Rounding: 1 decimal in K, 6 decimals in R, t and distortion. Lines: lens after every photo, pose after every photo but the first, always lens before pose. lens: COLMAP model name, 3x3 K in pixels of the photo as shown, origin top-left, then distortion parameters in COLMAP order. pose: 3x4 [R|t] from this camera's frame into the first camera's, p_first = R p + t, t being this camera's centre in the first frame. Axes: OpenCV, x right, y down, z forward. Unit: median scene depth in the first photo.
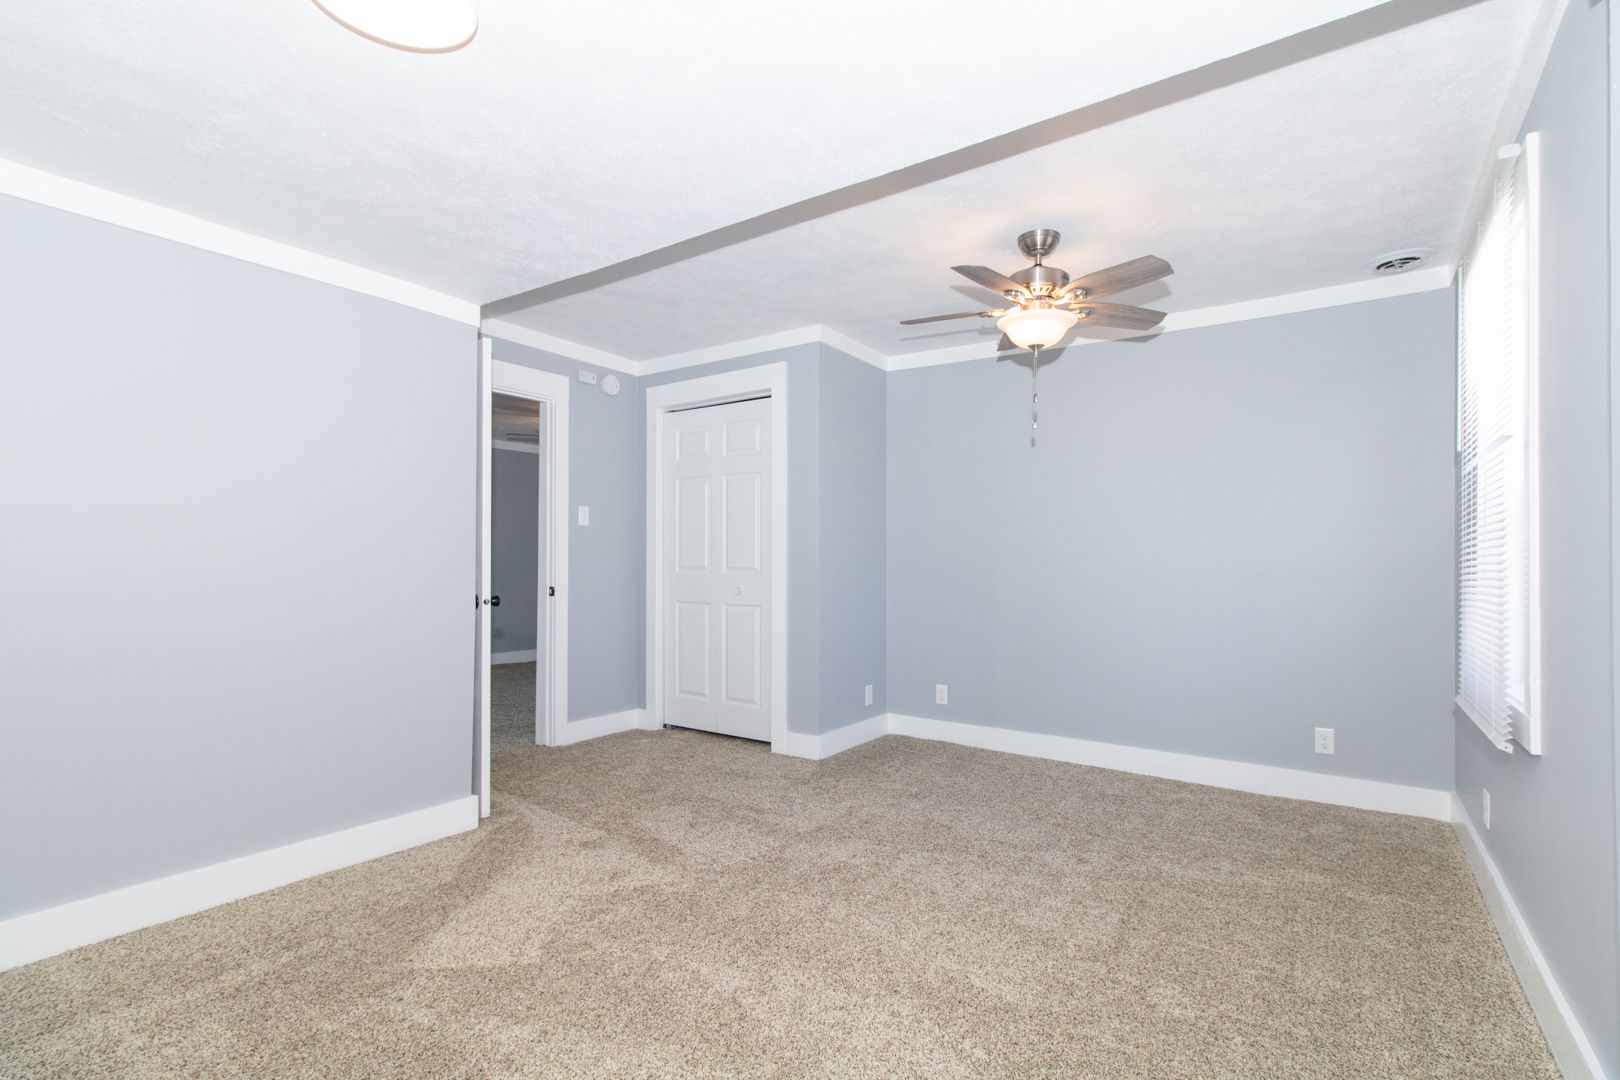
lens RADIAL K [[751.9, 0, 819.7], [0, 751.9, 527.0], [0, 0, 1]] dist [0.003151, 0.000913]
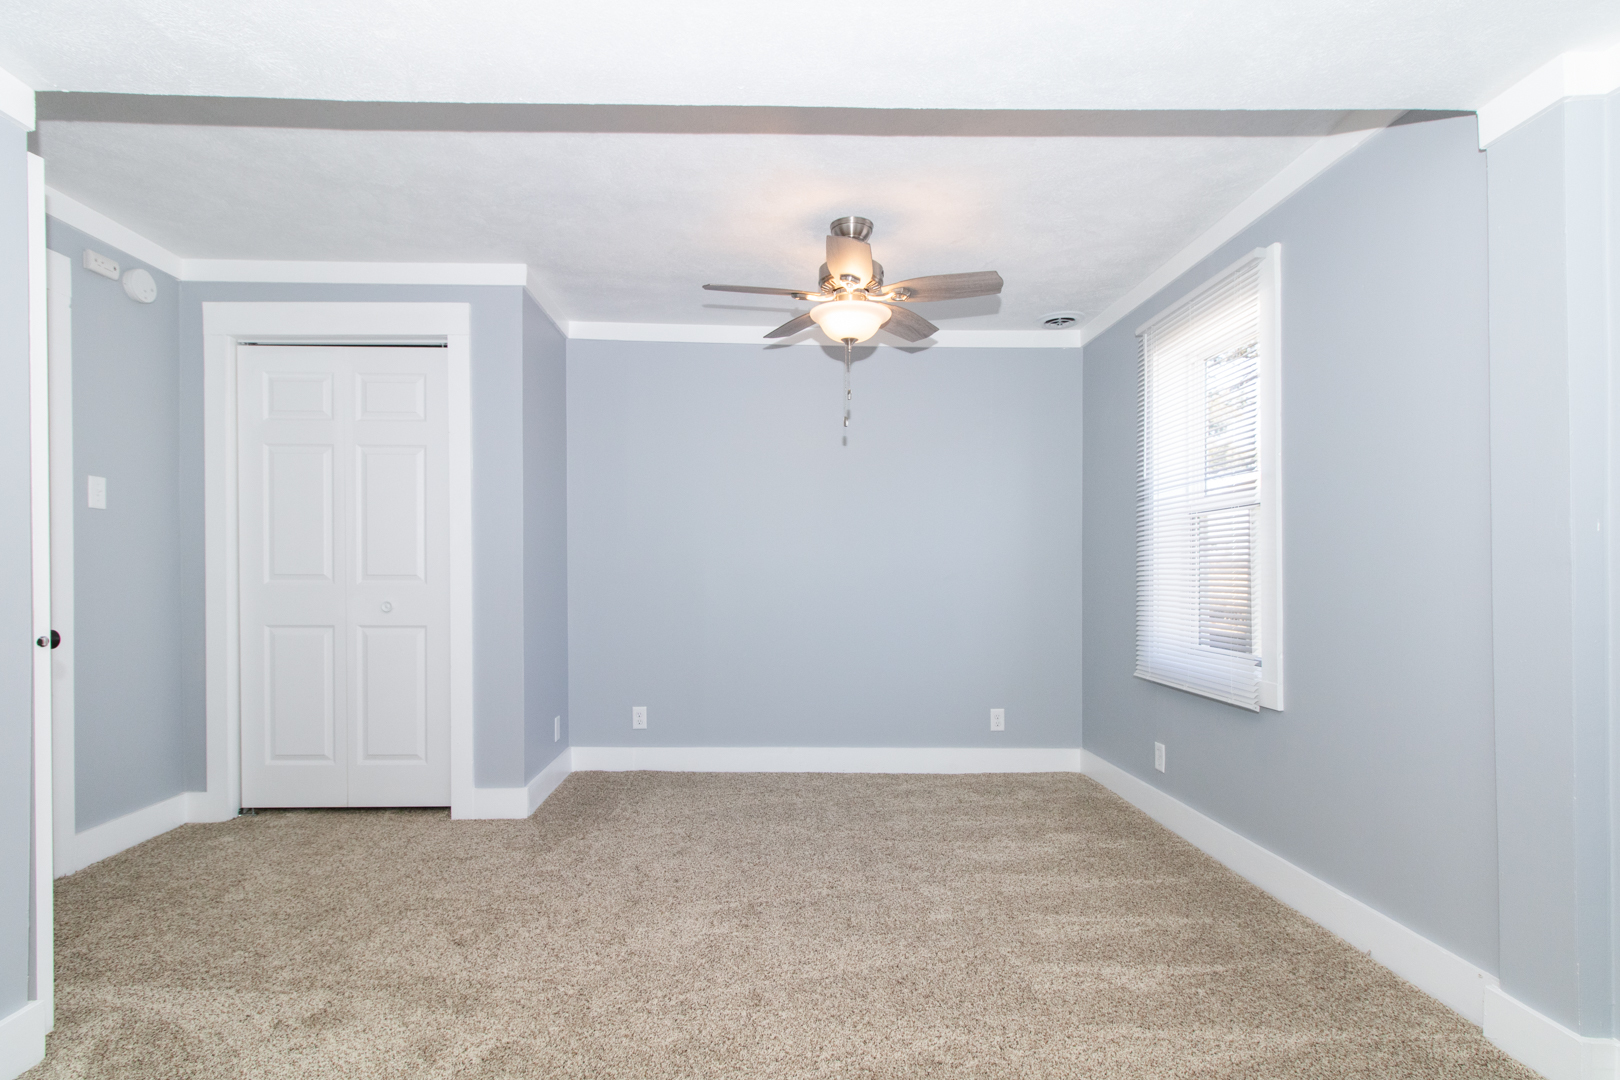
lens RADIAL K [[787.6, 0, 819.4], [0, 787.6, 547.3], [0, 0, 1]] dist [0.001396, 0.001537]
pose [[0.812382, 0.012972, 0.582981, -0.265238], [-0.026390, 0.999546, 0.014534, 0.006066], [-0.582528, -0.027192, 0.812356, 0.173734]]
